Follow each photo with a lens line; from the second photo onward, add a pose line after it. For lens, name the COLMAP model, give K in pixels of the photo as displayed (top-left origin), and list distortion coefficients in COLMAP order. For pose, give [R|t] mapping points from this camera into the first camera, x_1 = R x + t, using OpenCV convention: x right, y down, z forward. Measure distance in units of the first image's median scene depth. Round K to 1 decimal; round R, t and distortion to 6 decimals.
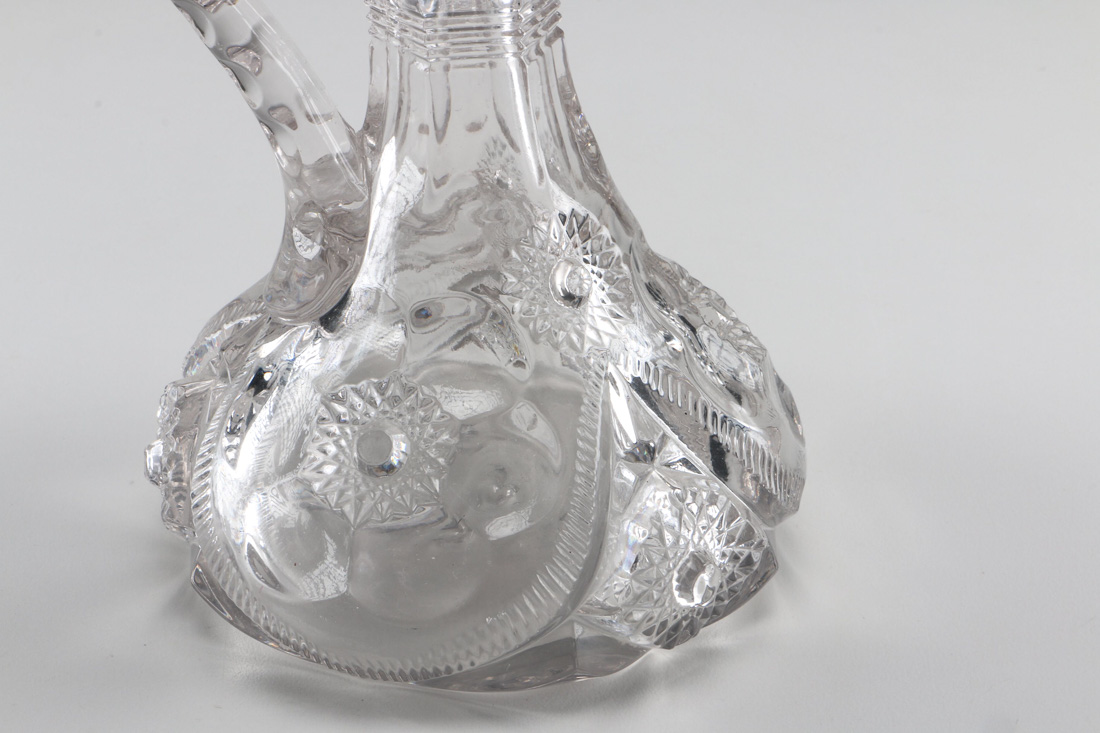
lens RADIAL K [[2165.3, 0, 559.8], [0, 2165.3, 370.9], [0, 0, 1]] dist [0.093334, 0.000000]
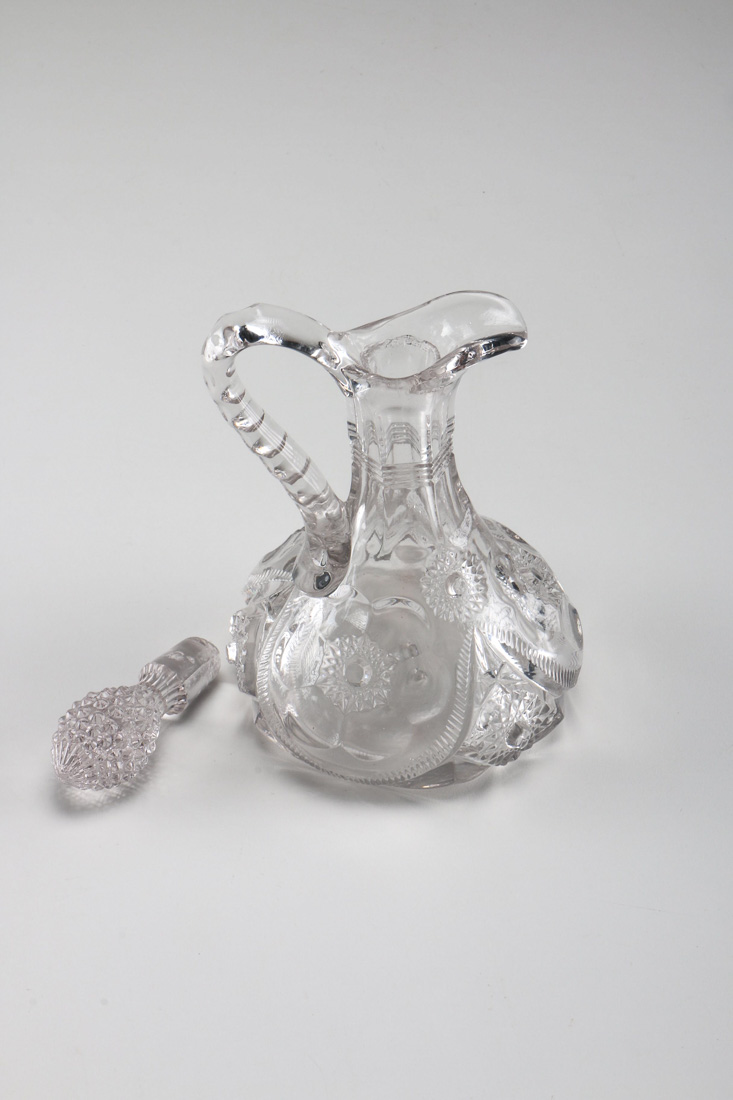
lens RADIAL K [[2165.3, 0, 373.0], [0, 2165.3, 547.0], [0, 0, 1]] dist [0.093334, 0.000000]
pose [[0.999622, 0.010133, -0.025560, -0.019140], [-0.004892, 0.980324, 0.197337, -0.450809], [0.027056, -0.197137, 0.980002, -0.874408]]
